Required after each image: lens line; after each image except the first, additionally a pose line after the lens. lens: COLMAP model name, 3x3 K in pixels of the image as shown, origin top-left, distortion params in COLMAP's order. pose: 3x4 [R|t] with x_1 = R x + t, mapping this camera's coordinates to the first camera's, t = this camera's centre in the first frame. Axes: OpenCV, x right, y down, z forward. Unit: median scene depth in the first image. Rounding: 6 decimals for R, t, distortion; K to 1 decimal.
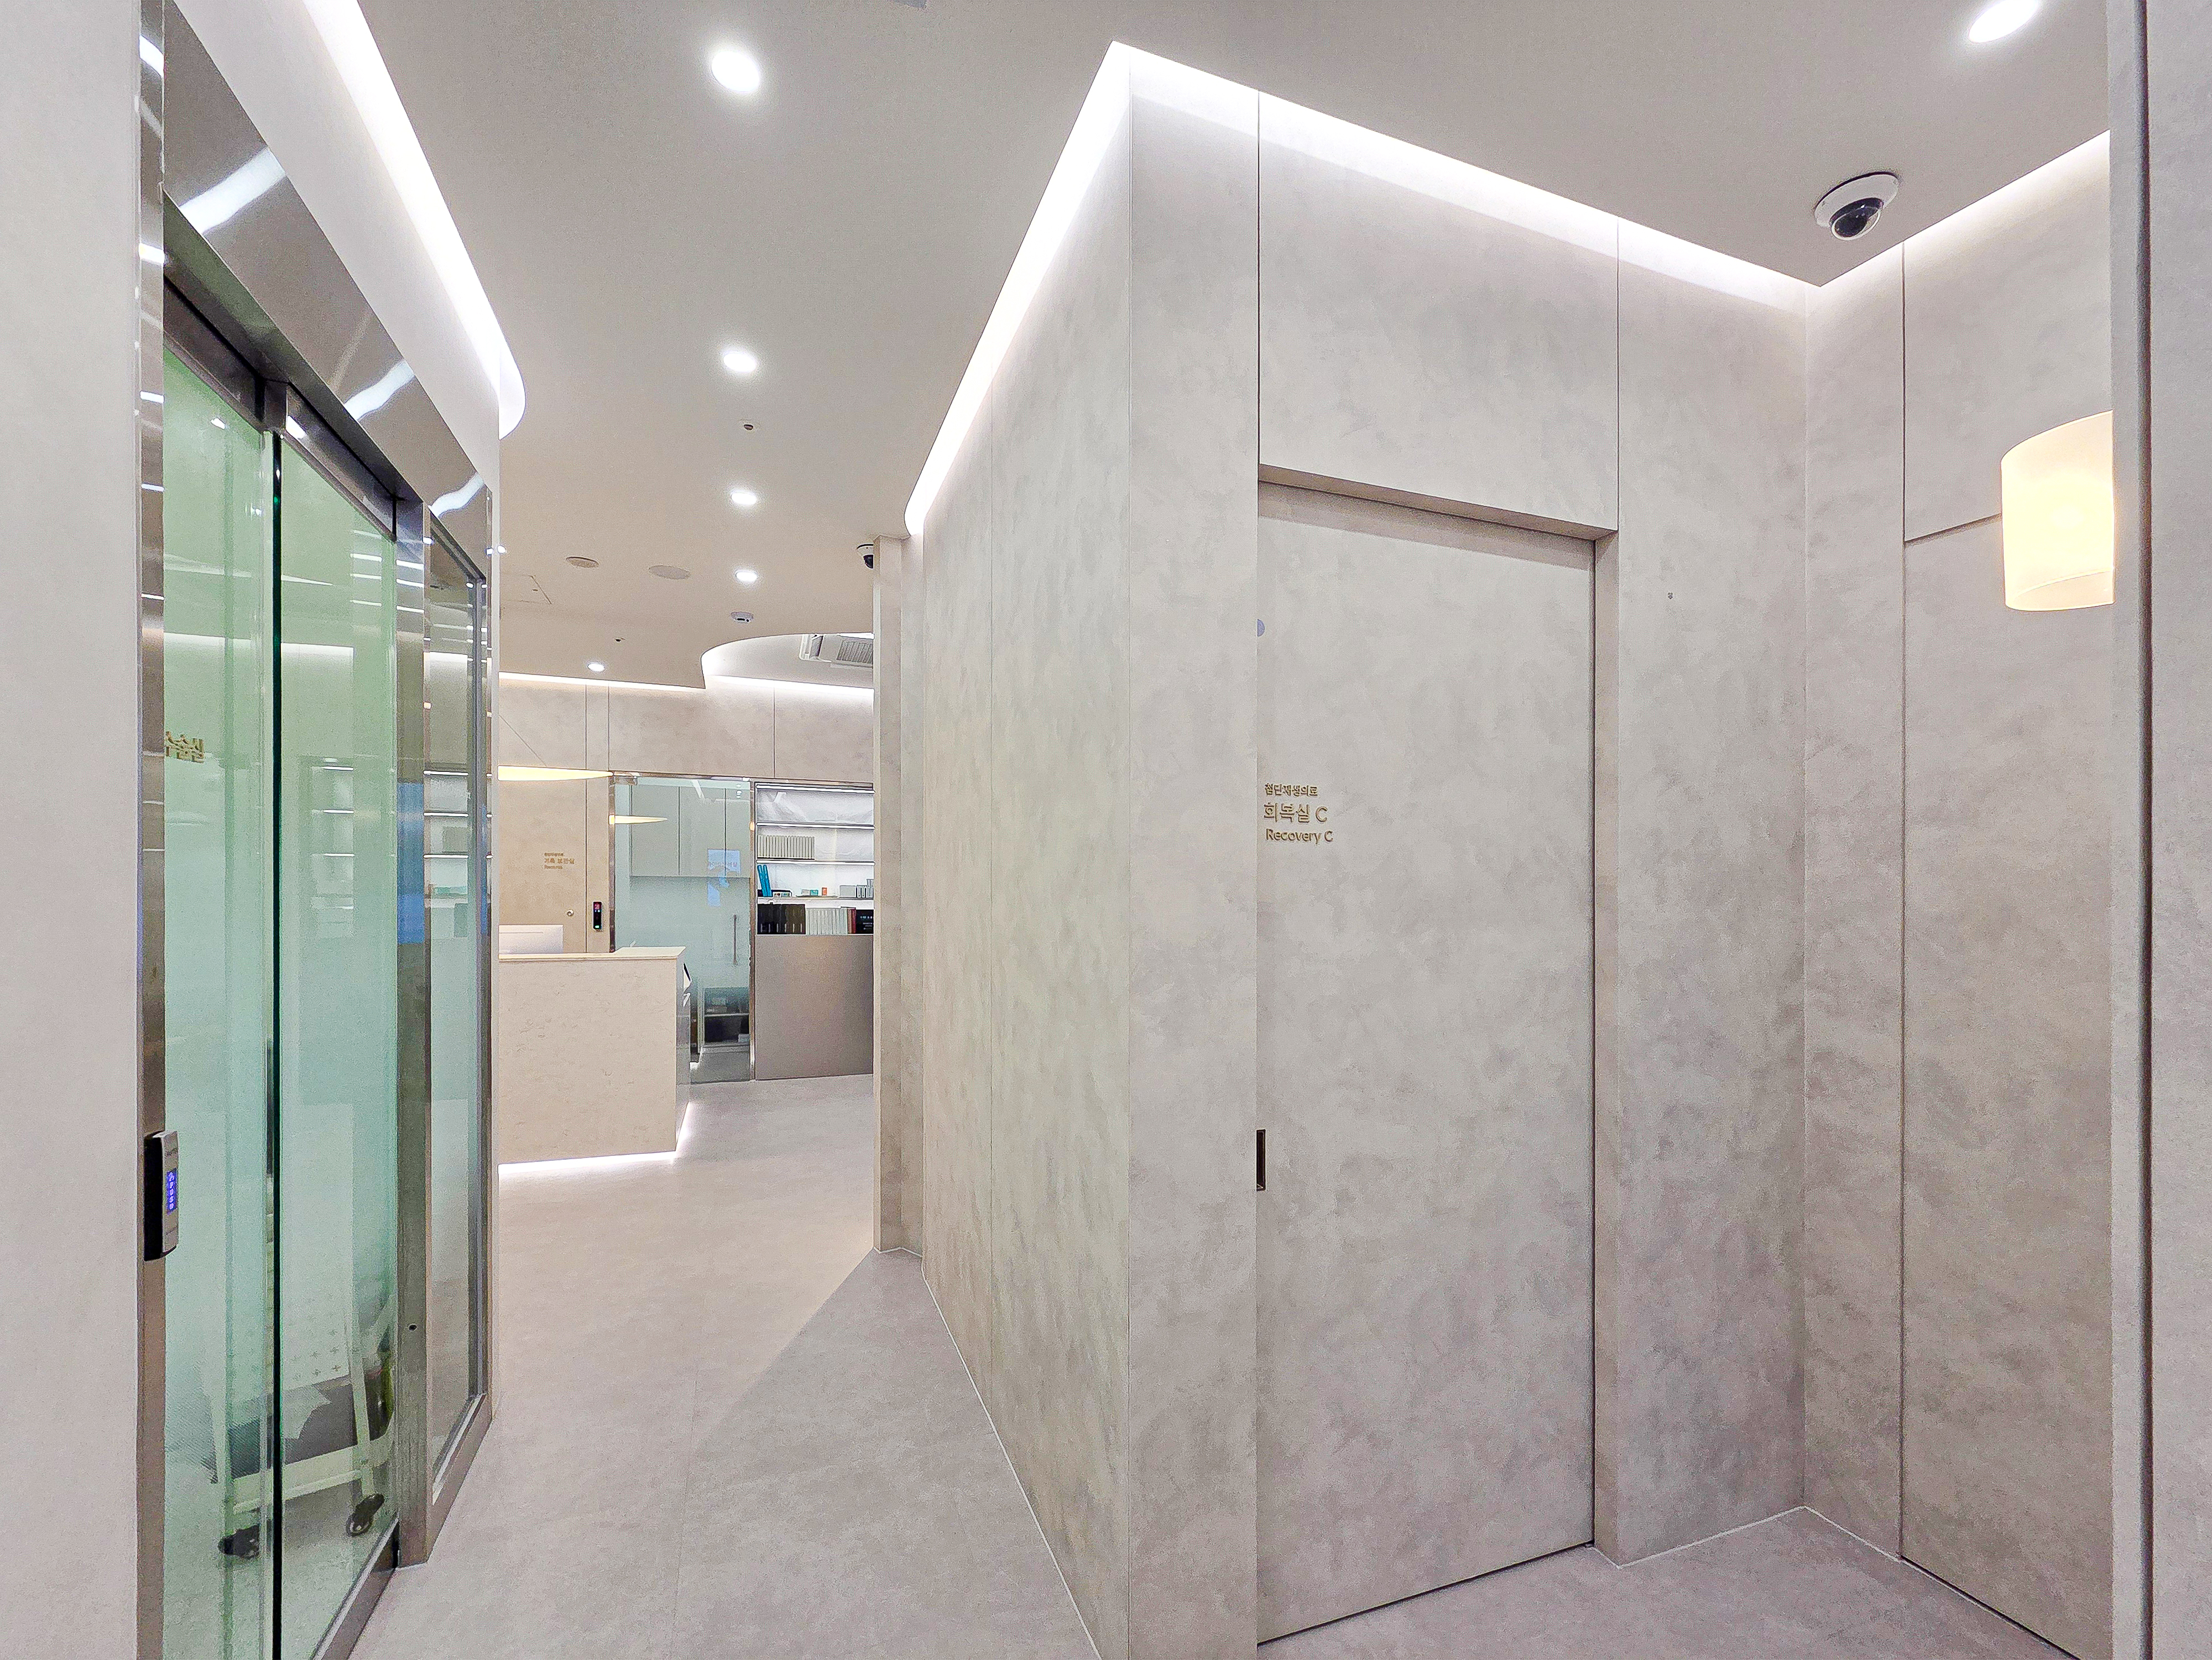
lens RADIAL K [[934.9, 0, 1137.1], [0, 934.9, 895.2], [0, 0, 1]] dist [0.002901, 0.001516]
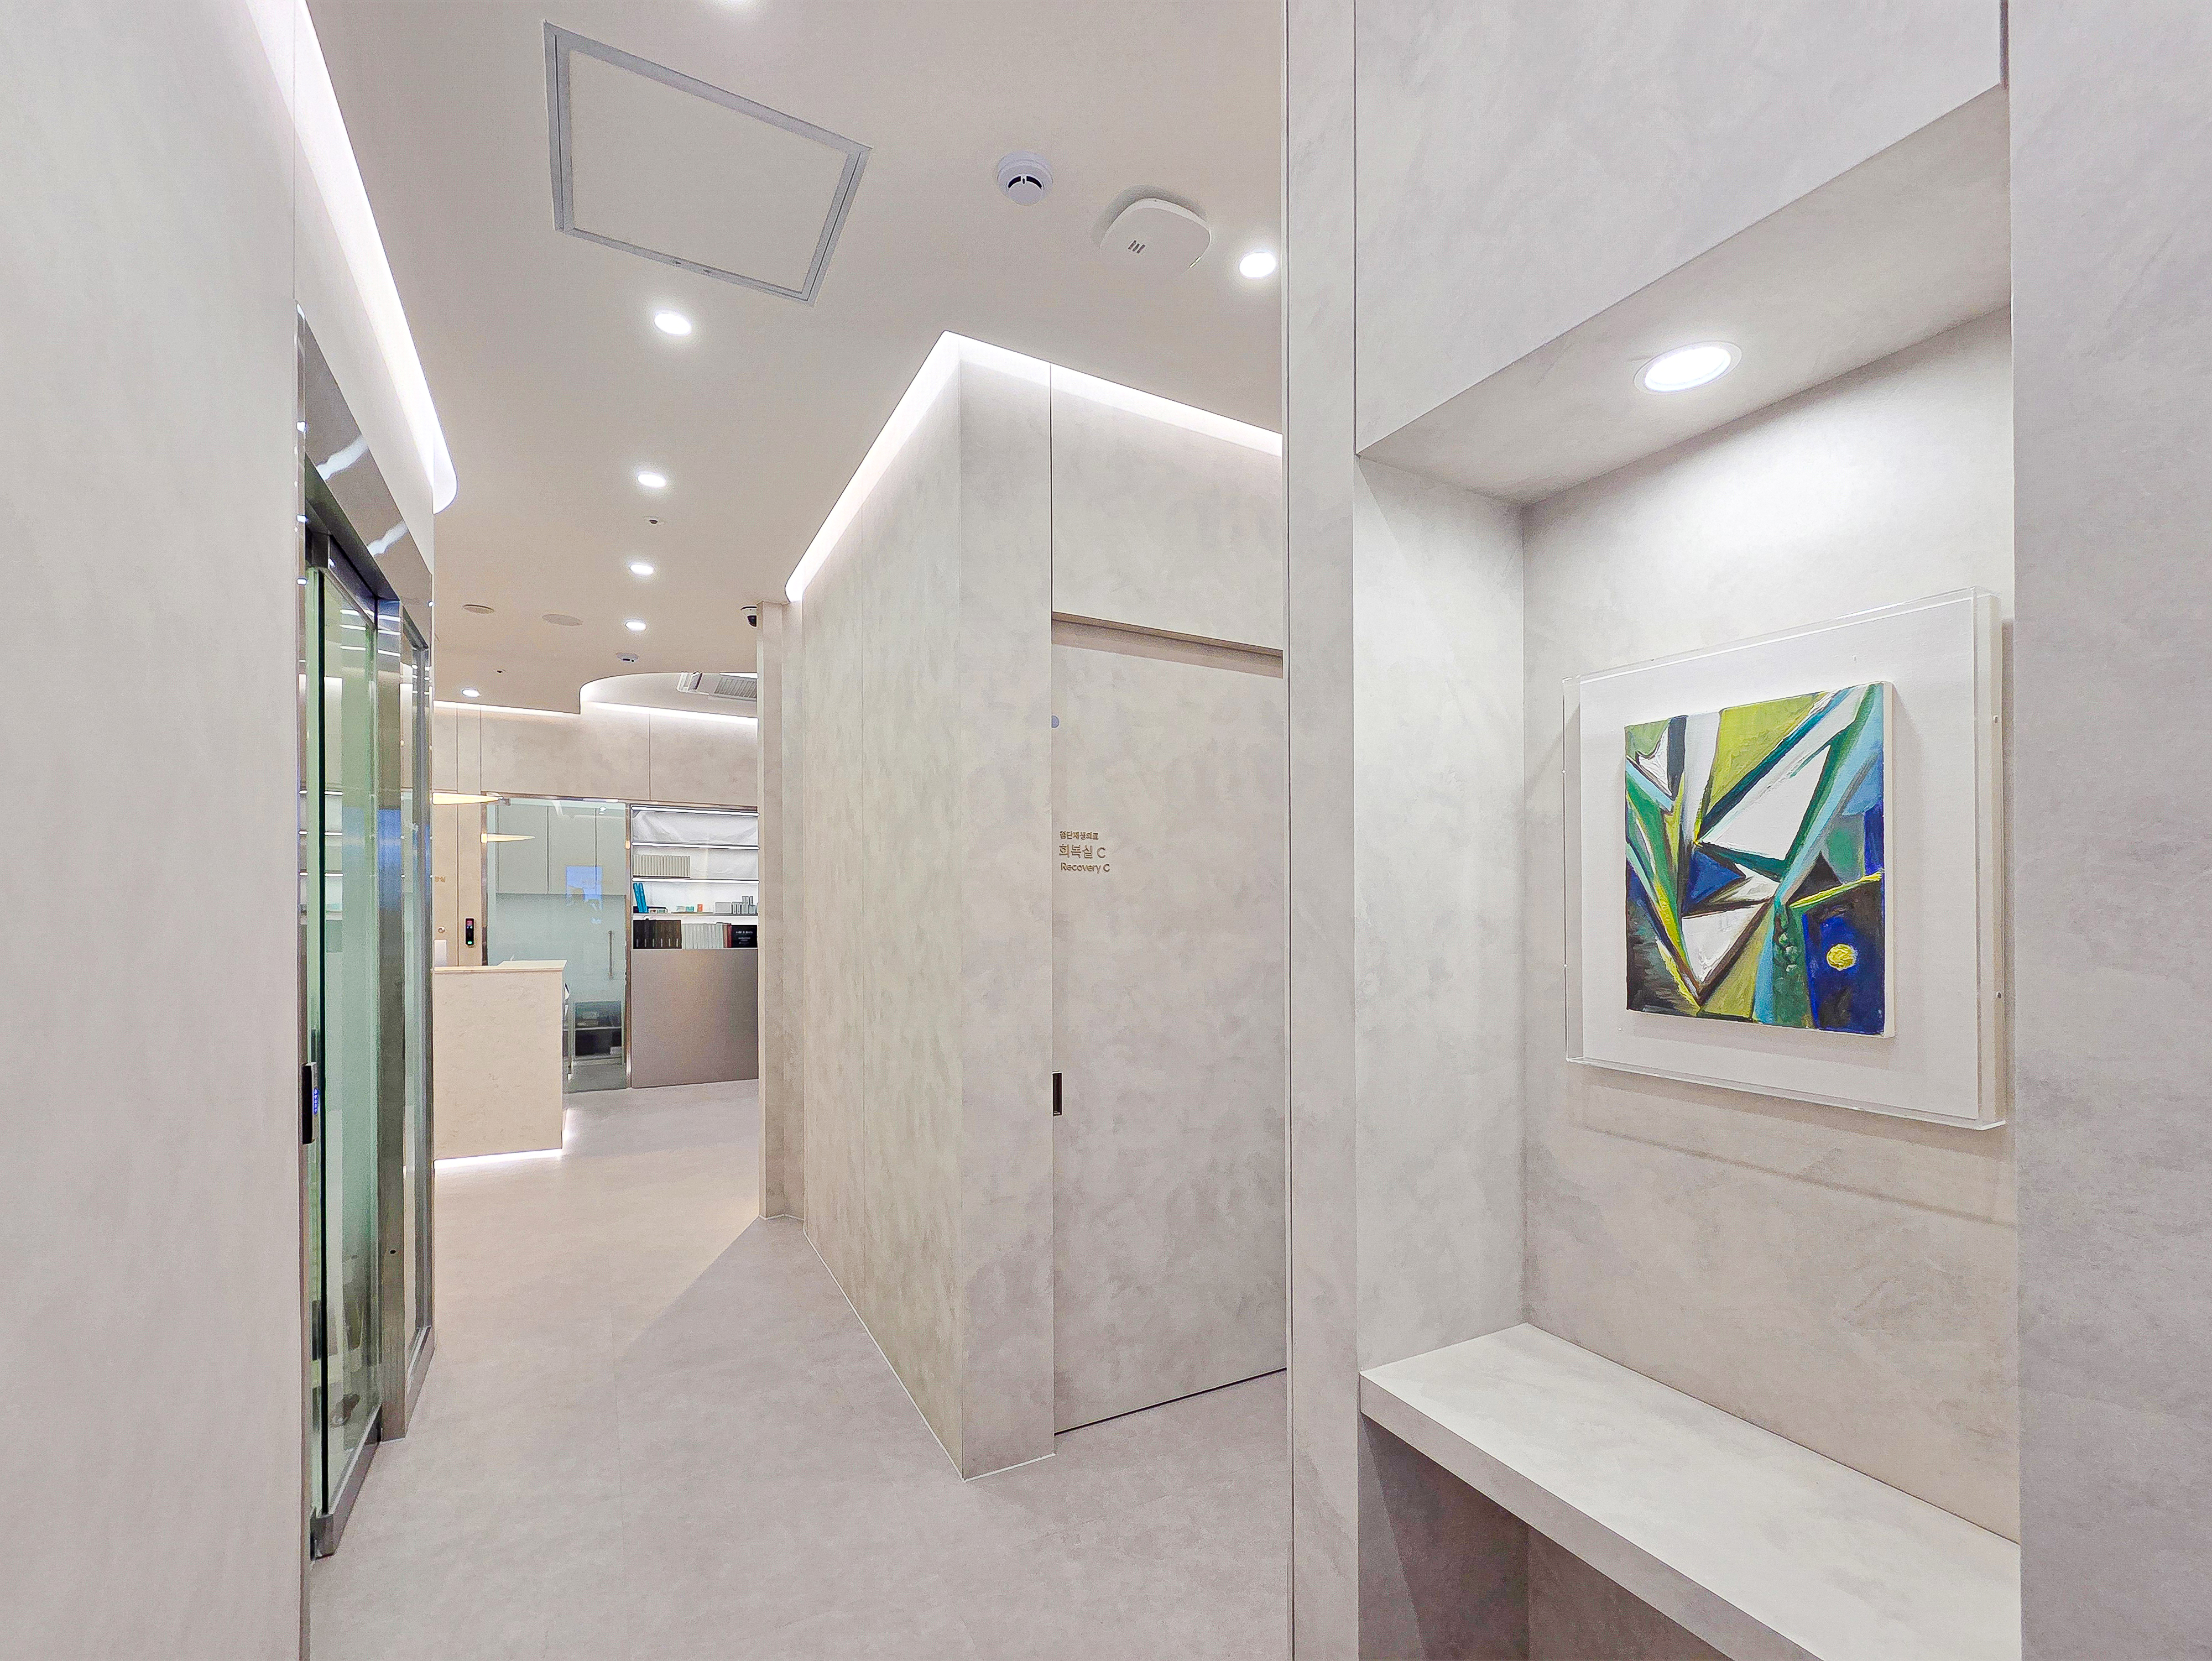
lens RADIAL K [[934.8, 0, 1145.5], [0, 934.8, 916.5], [0, 0, 1]] dist [0.002901, 0.001516]
pose [[0.990505, -0.003365, 0.137435, 0.059745], [0.002632, 0.999981, 0.005511, 0.003946], [-0.137451, -0.005097, 0.990495, -0.376087]]
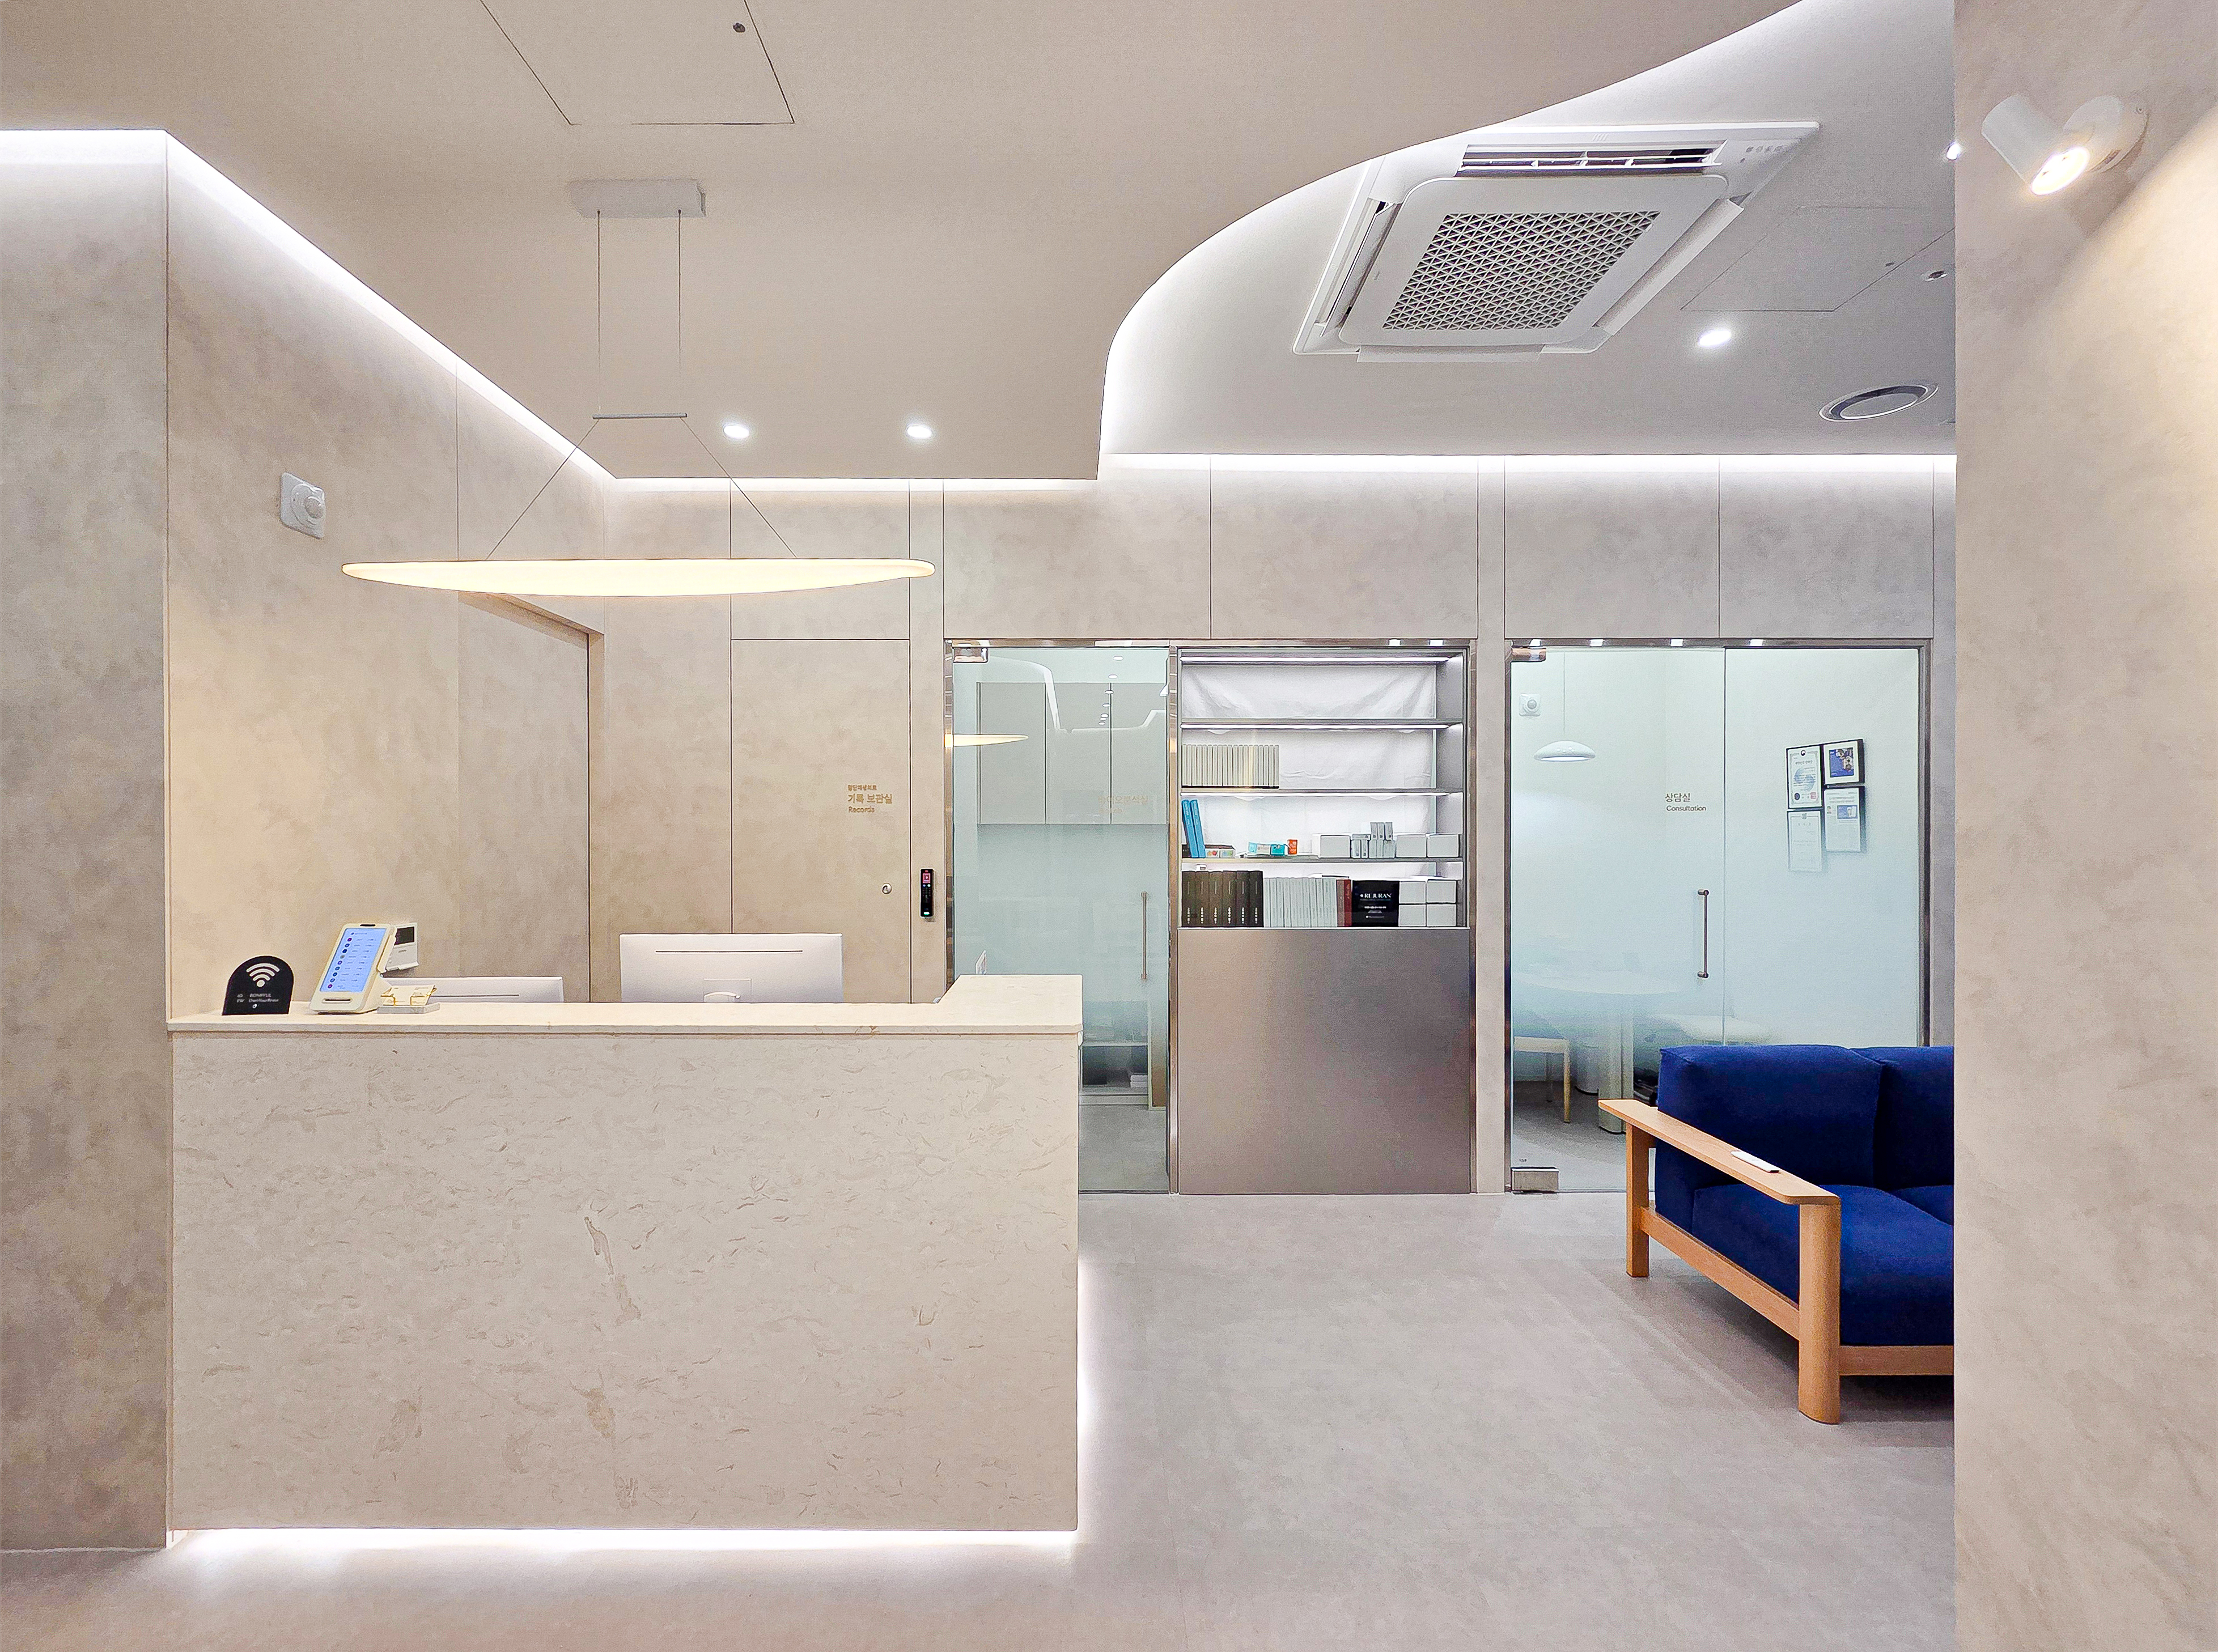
lens RADIAL K [[937.3, 0, 1083.6], [0, 937.3, 828.9], [0, 0, 1]] dist [0.002901, 0.001516]
pose [[0.925012, -0.010504, -0.379793, -0.794111], [0.005164, 0.999873, -0.015075, -0.023685], [0.379903, 0.011983, 0.924949, 1.491012]]
